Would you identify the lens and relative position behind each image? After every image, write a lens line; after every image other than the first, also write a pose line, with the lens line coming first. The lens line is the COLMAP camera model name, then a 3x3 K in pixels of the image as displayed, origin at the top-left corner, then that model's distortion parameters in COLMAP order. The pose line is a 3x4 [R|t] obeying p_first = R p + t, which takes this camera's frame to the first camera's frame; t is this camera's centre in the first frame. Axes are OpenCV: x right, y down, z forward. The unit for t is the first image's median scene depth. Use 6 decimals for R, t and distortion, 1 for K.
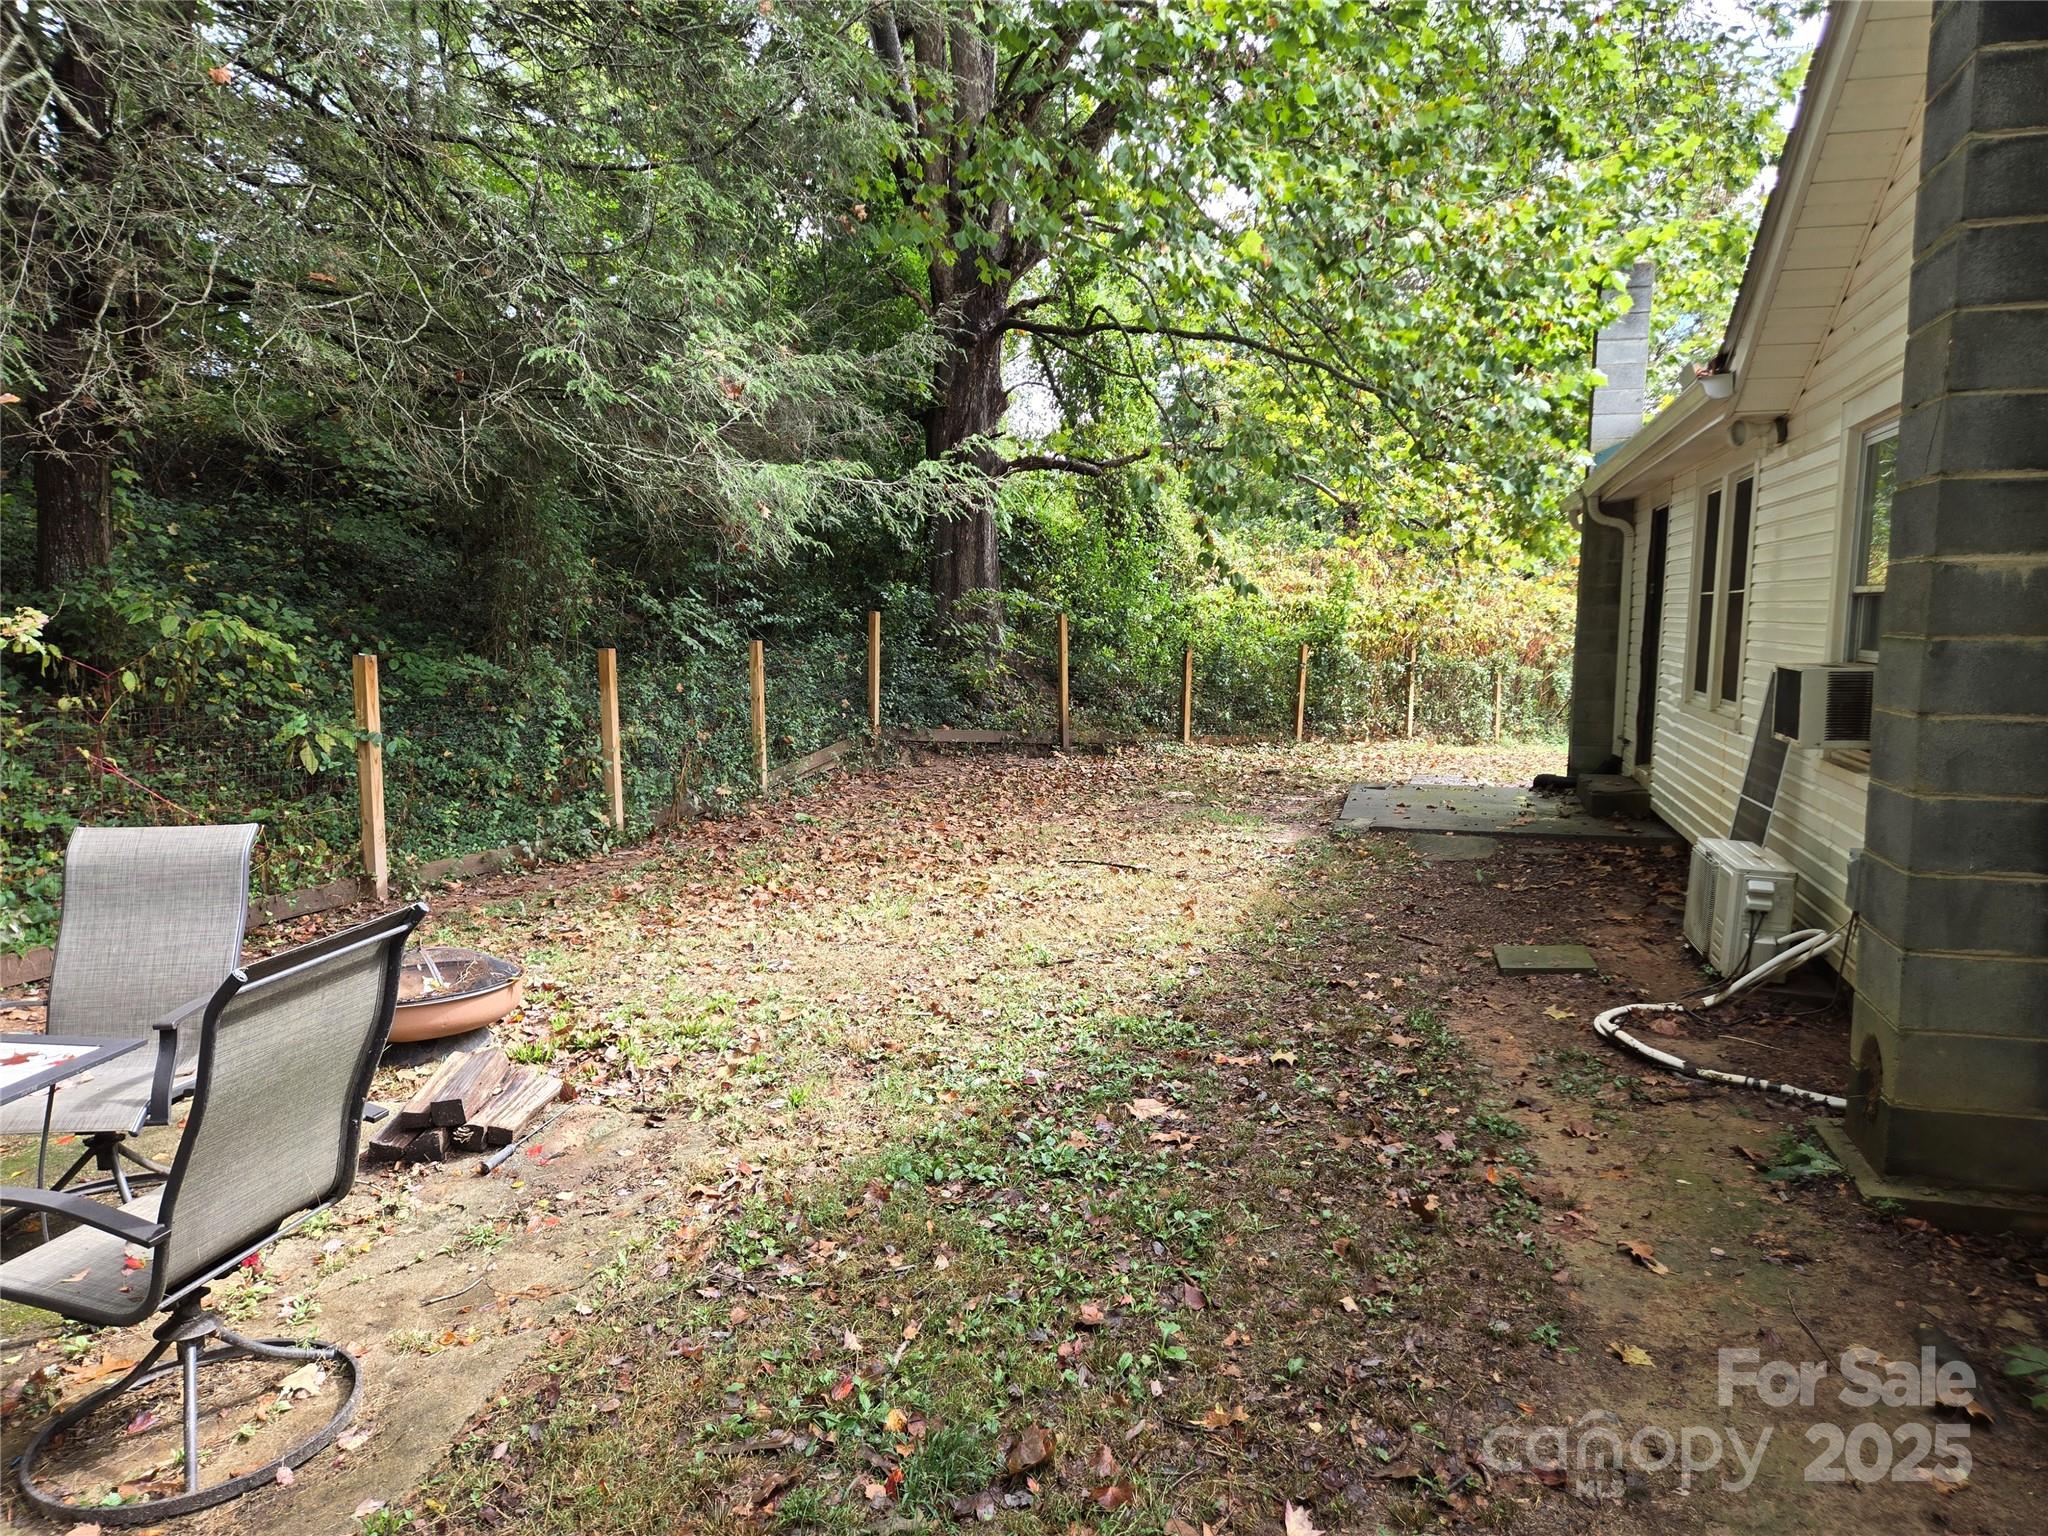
lens RADIAL K [[1370.4, 0, 1026.4], [0, 1370.4, 768.4], [0, 0, 1]] dist [0.066660, -0.058918]
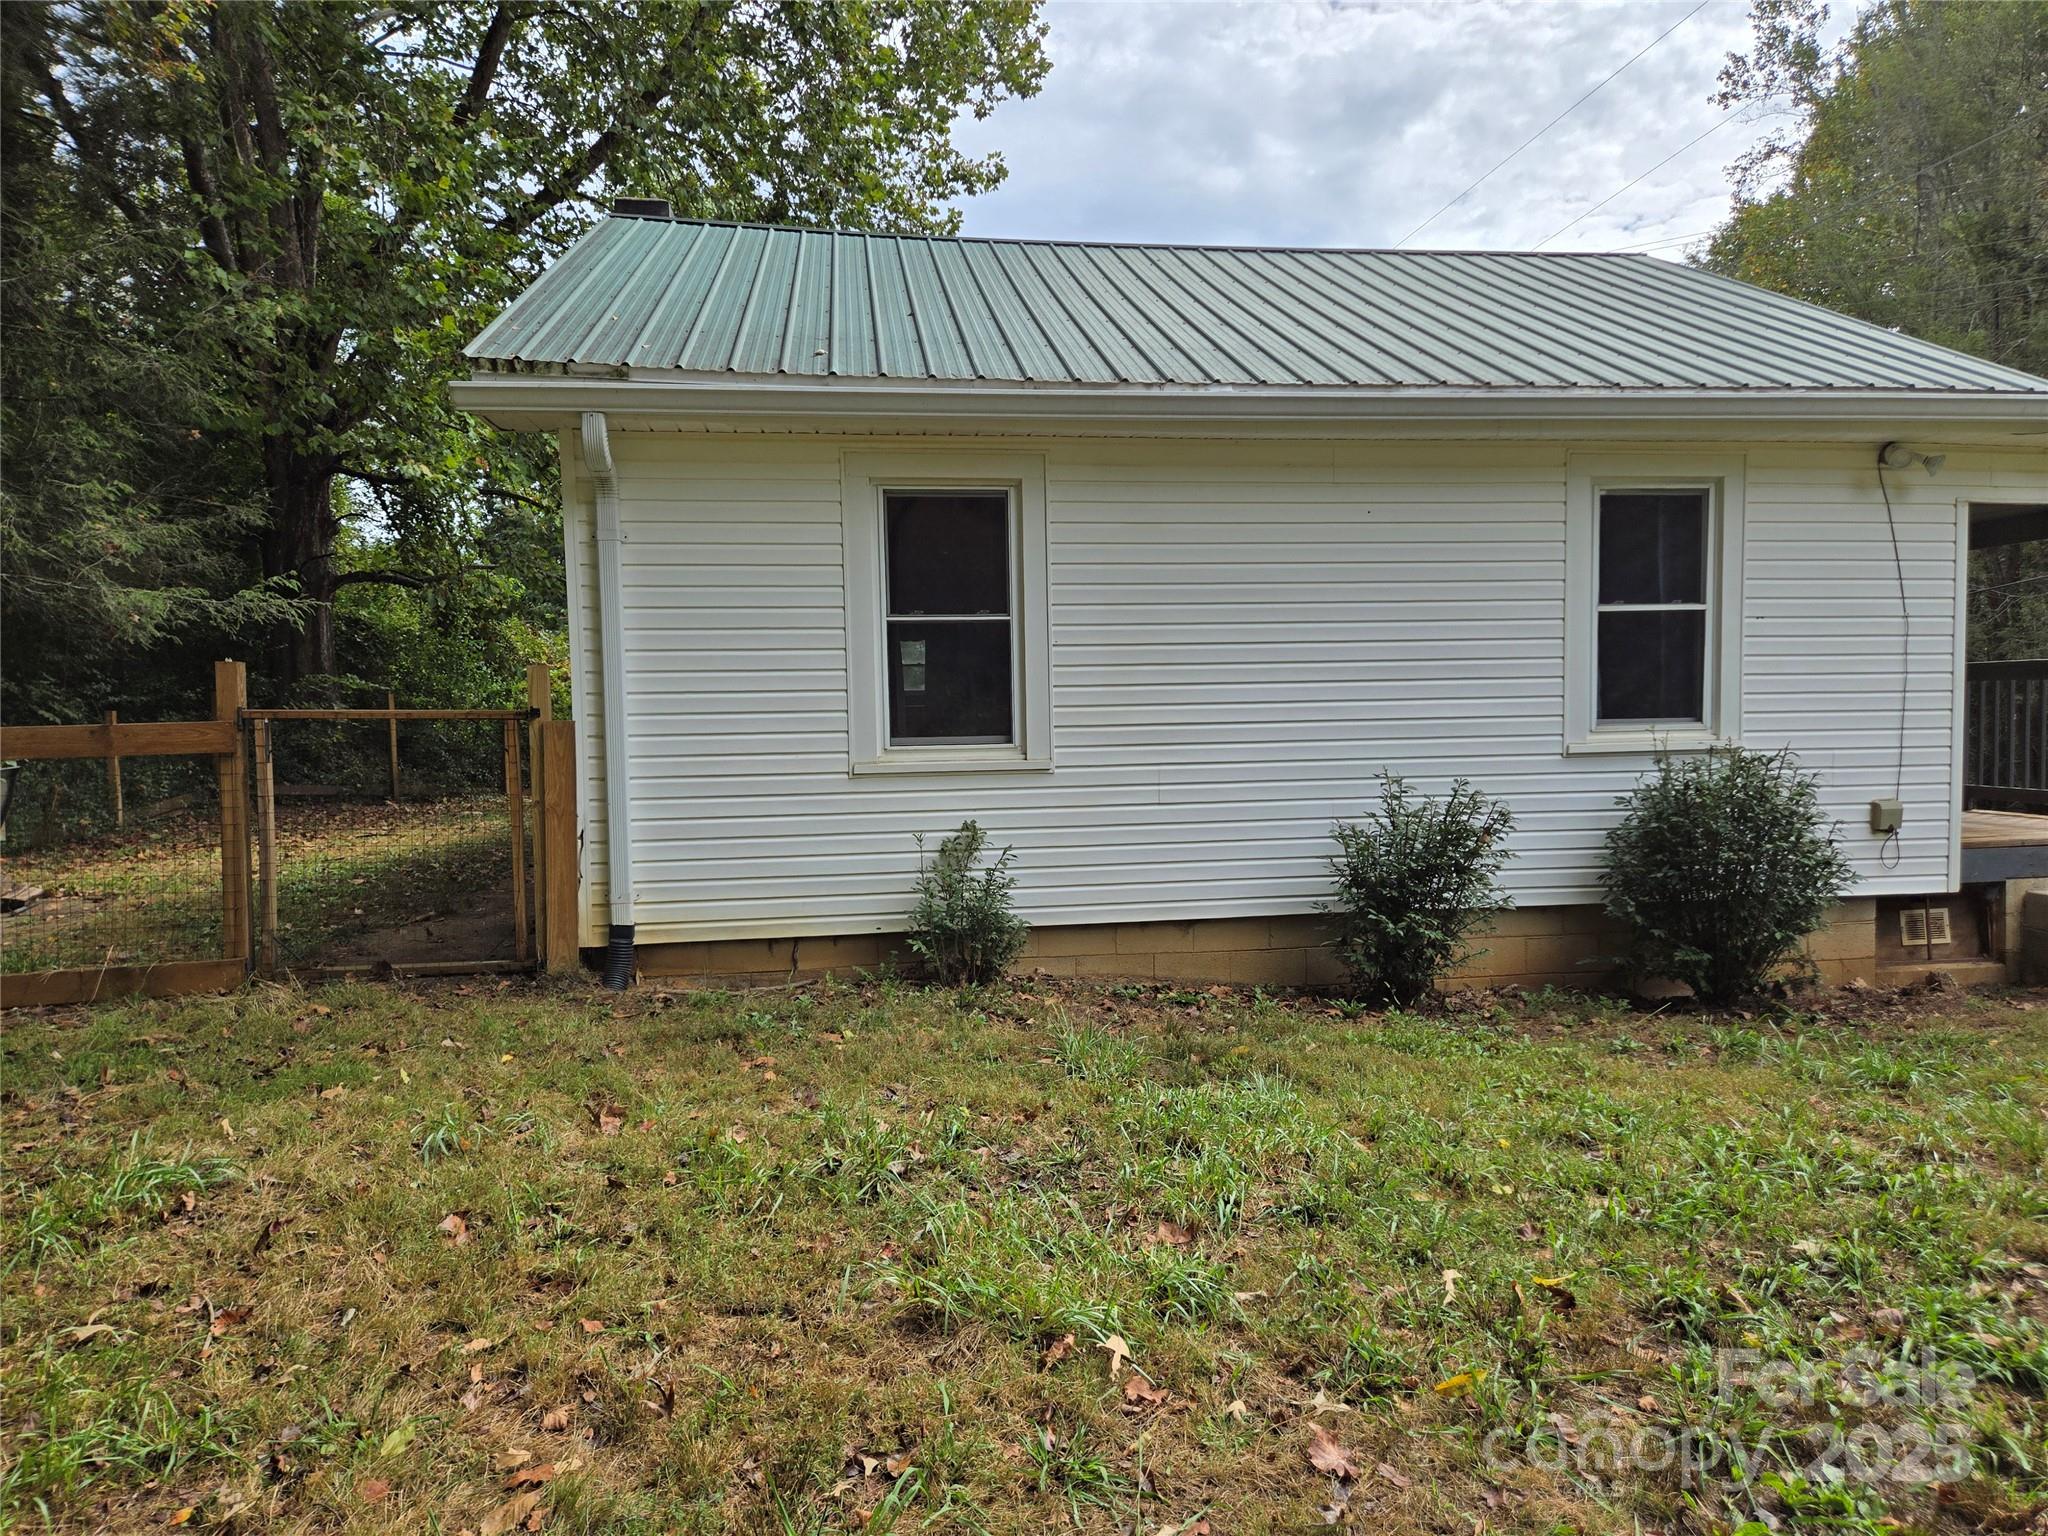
lens RADIAL K [[1370.4, 0, 1031.0], [0, 1370.4, 773.6], [0, 0, 1]] dist [0.066660, -0.058918]
pose [[0.915540, -0.033425, 0.400836, 0.109639], [0.060946, 0.996563, -0.056103, 0.147562], [-0.397583, 0.075794, 0.914431, -0.870321]]
